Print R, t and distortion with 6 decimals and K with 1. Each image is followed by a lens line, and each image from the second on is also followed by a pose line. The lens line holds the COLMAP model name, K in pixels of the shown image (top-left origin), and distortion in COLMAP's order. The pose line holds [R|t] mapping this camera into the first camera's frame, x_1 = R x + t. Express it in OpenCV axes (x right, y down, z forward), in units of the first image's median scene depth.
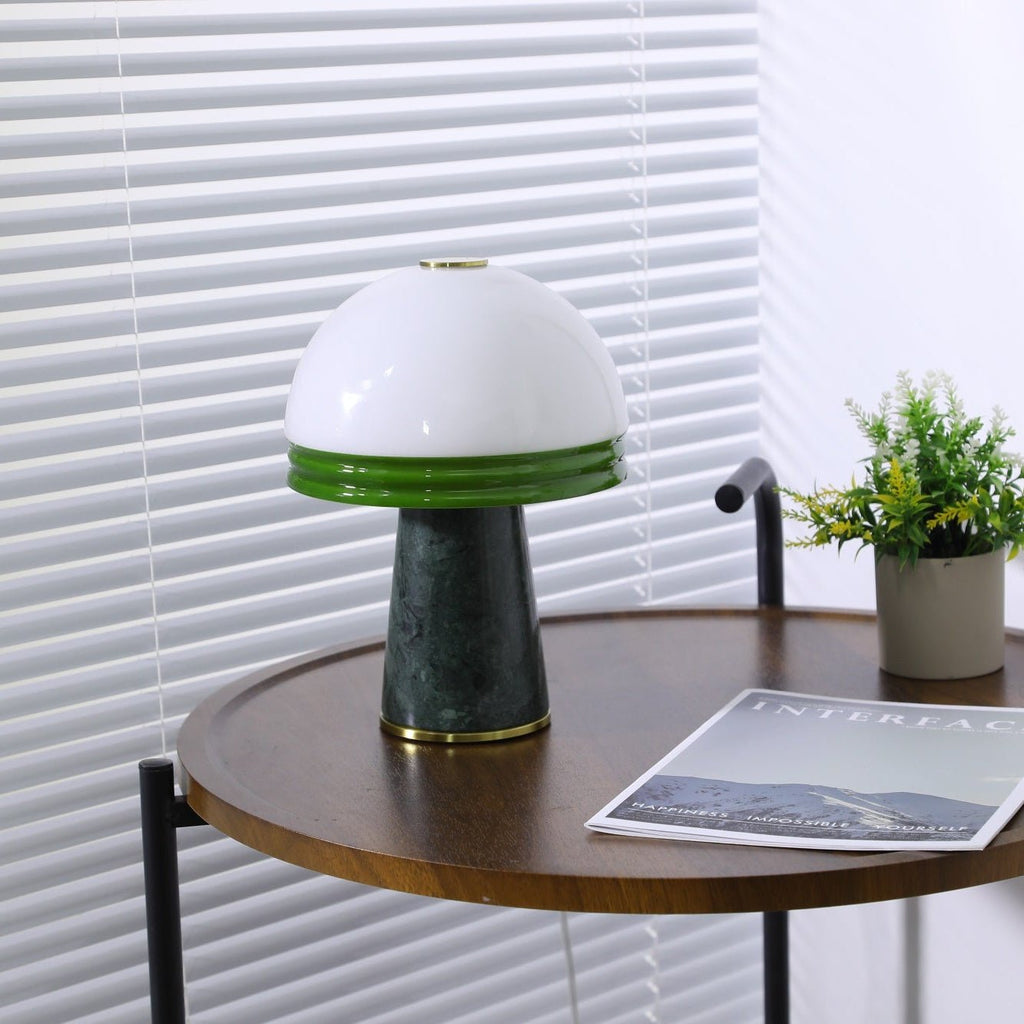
lens RADIAL K [[2783.1, 0, 542.6], [0, 2783.1, 519.2], [0, 0, 1]] dist [-0.099850, 0.000000]
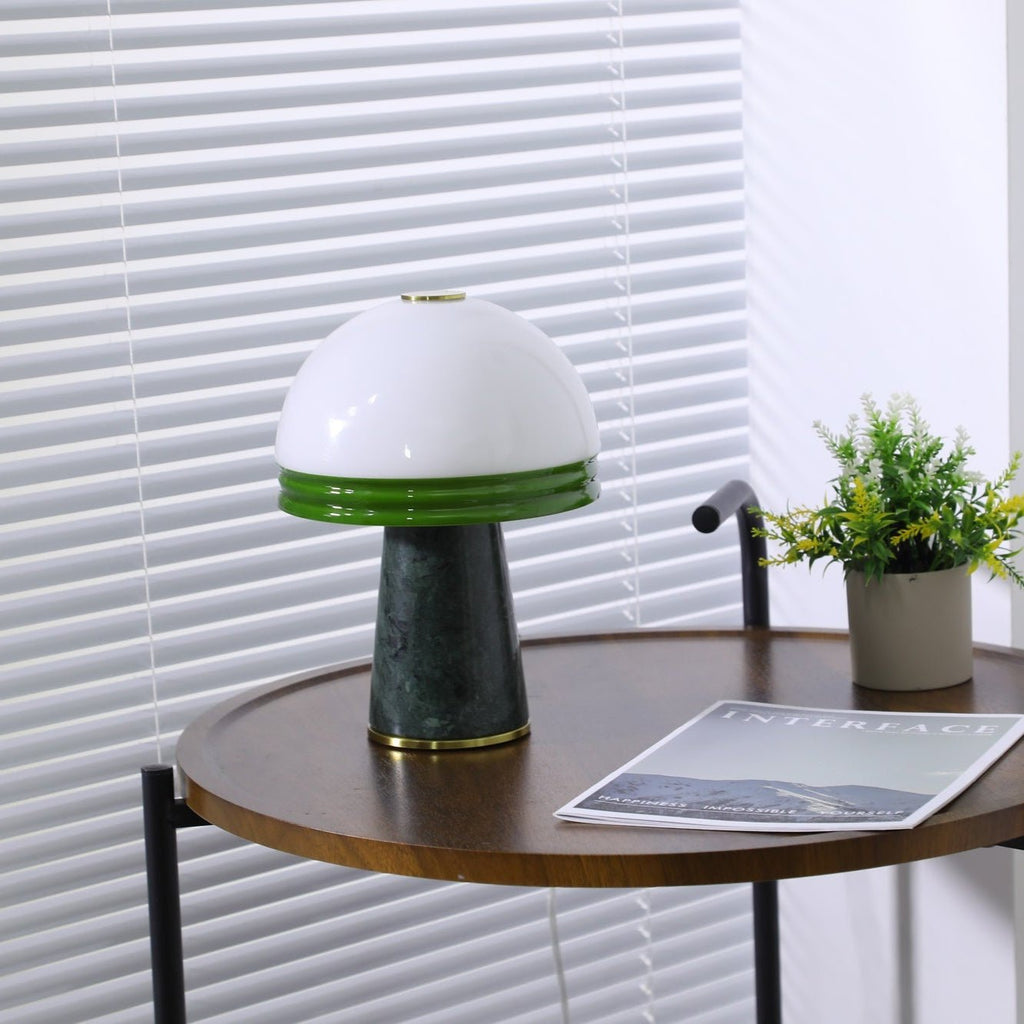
lens RADIAL K [[3480.6, 0, 507.7], [0, 3480.6, 507.9], [0, 0, 1]] dist [-0.235479, 0.000000]
pose [[0.999638, -0.008804, -0.025424, 0.029202], [0.008244, 0.999723, -0.022062, 0.017948], [0.025611, 0.021844, 0.999433, -0.320095]]
